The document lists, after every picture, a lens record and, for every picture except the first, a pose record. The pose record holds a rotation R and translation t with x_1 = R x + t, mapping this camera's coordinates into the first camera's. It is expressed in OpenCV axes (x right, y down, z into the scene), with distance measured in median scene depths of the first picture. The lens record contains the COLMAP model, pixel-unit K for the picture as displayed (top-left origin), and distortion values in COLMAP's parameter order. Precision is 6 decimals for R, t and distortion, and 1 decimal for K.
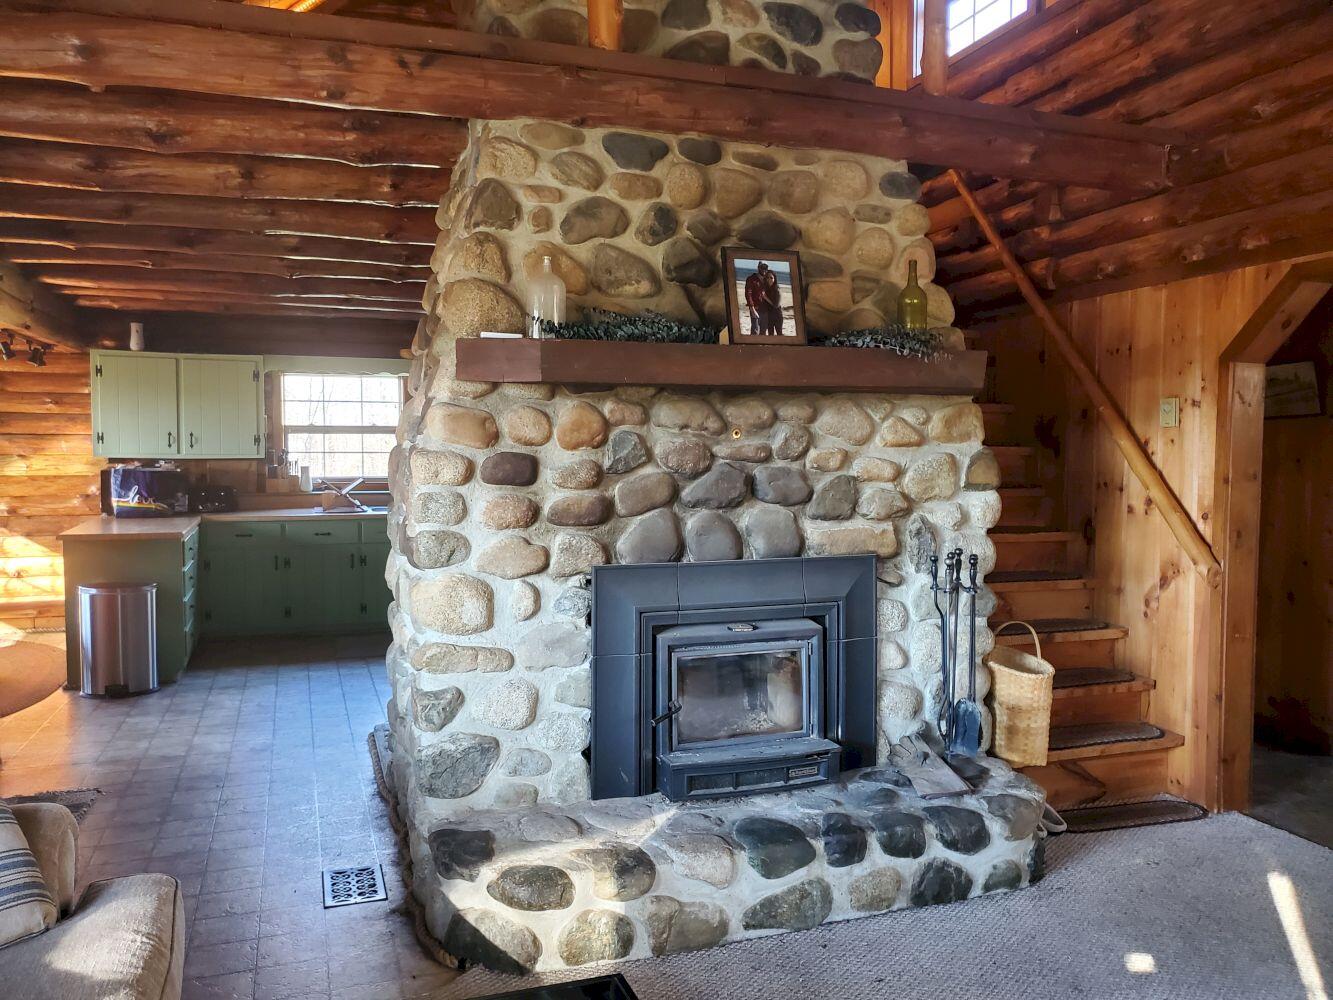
lens RADIAL K [[1045.3, 0, 667.3], [0, 1045.3, 518.9], [0, 0, 1]] dist [0.007932, -0.005861]
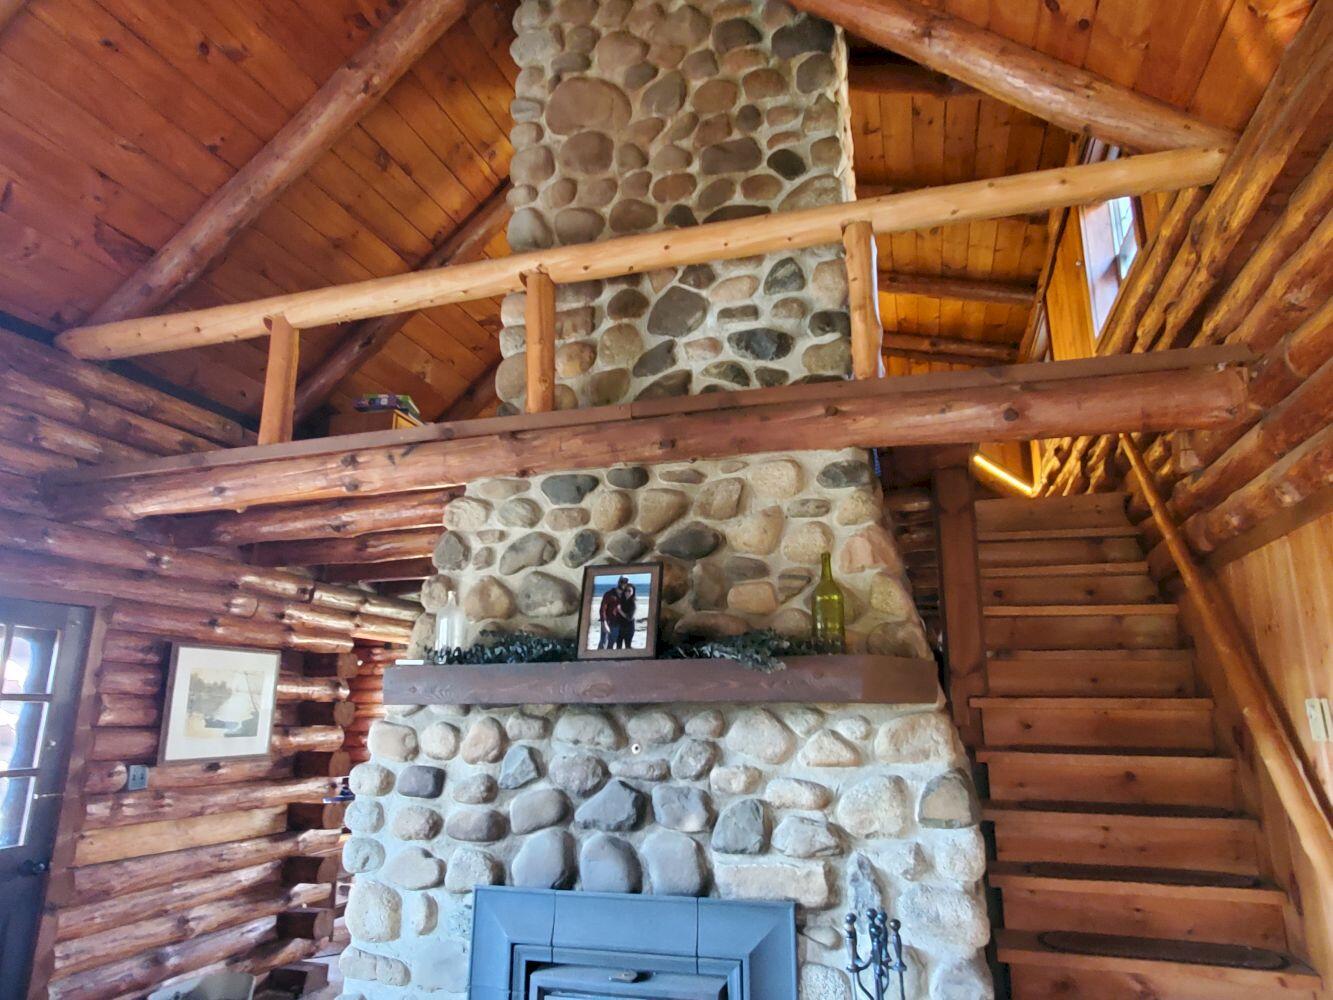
lens RADIAL K [[865.6, 0, 665.4], [0, 865.6, 499.4], [0, 0, 1]] dist [0.013712, -0.002144]
pose [[0.803707, -0.143663, -0.577422, 0.562516], [-0.037540, 0.956240, -0.290164, -0.068549], [0.593840, 0.254883, 0.763144, 0.332726]]
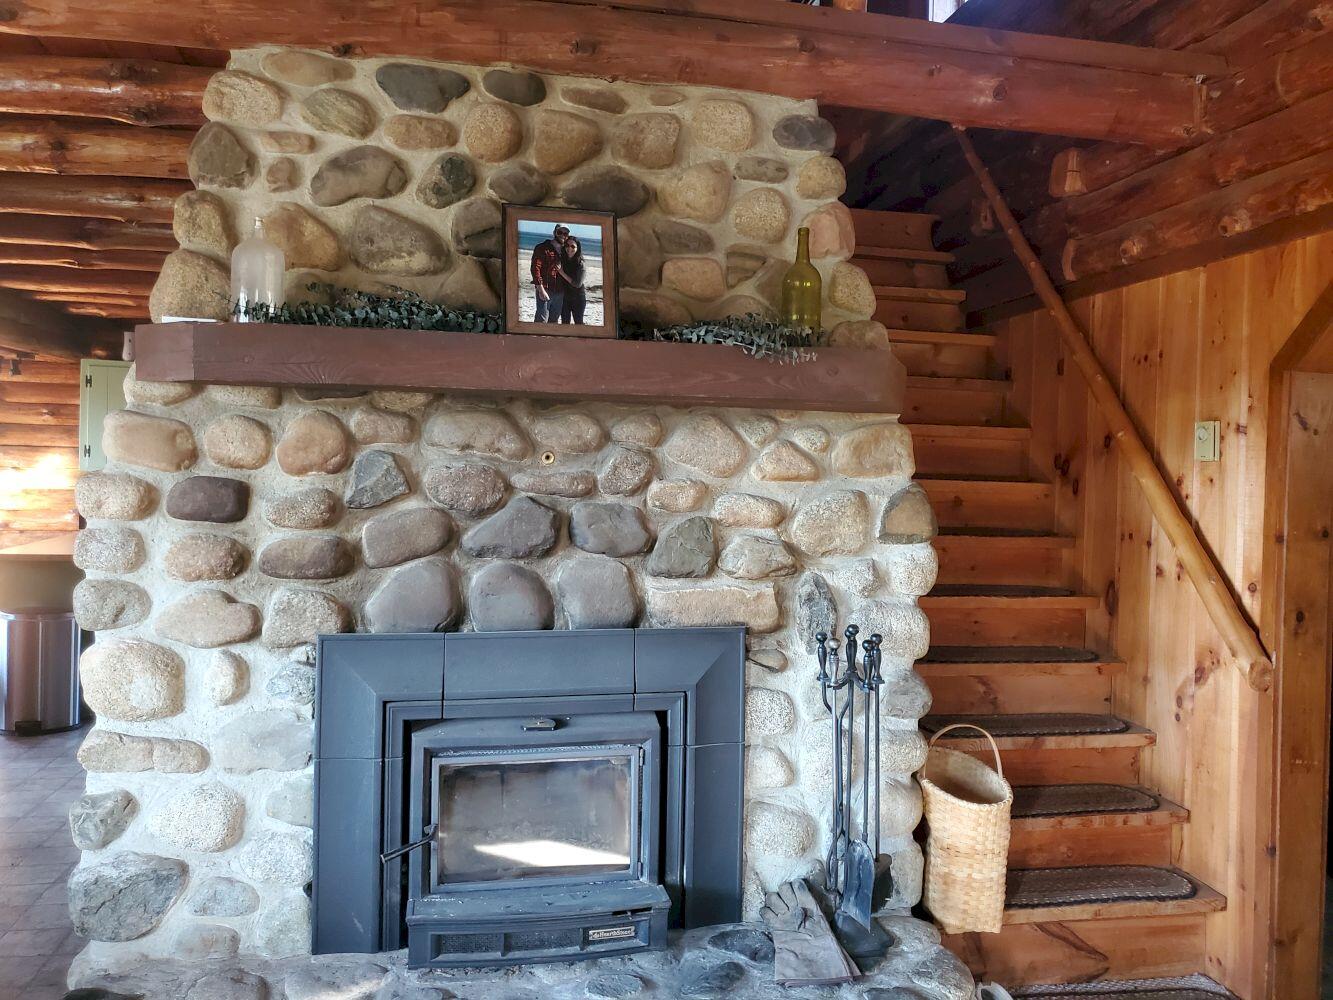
lens RADIAL K [[1038.5, 0, 672.5], [0, 1038.5, 489.9], [0, 0, 1]] dist [0.011886, -0.003473]
pose [[0.989813, 0.023389, -0.140441, 0.250253], [-0.030163, 0.998472, -0.046296, -0.026986], [0.139144, 0.050060, 0.989006, 0.274463]]
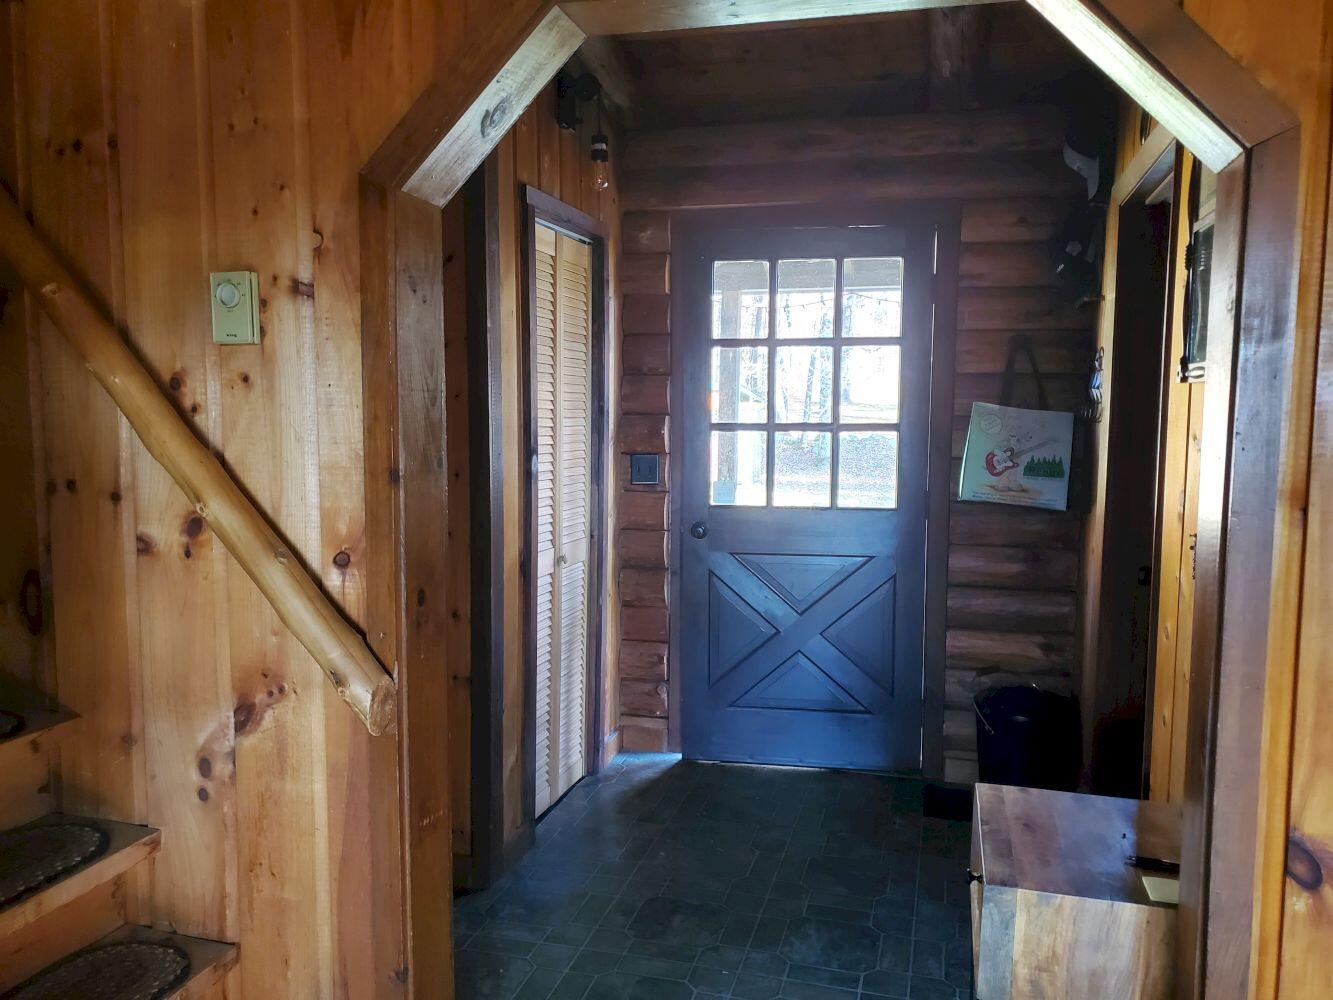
lens RADIAL K [[1038.5, 0, 672.5], [0, 1038.5, 489.9], [0, 0, 1]] dist [0.011886, -0.003473]
pose [[0.567783, -0.076080, 0.819655, 0.279911], [0.045456, 0.997098, 0.061062, -0.056229], [-0.821922, 0.002588, 0.569594, 0.734970]]
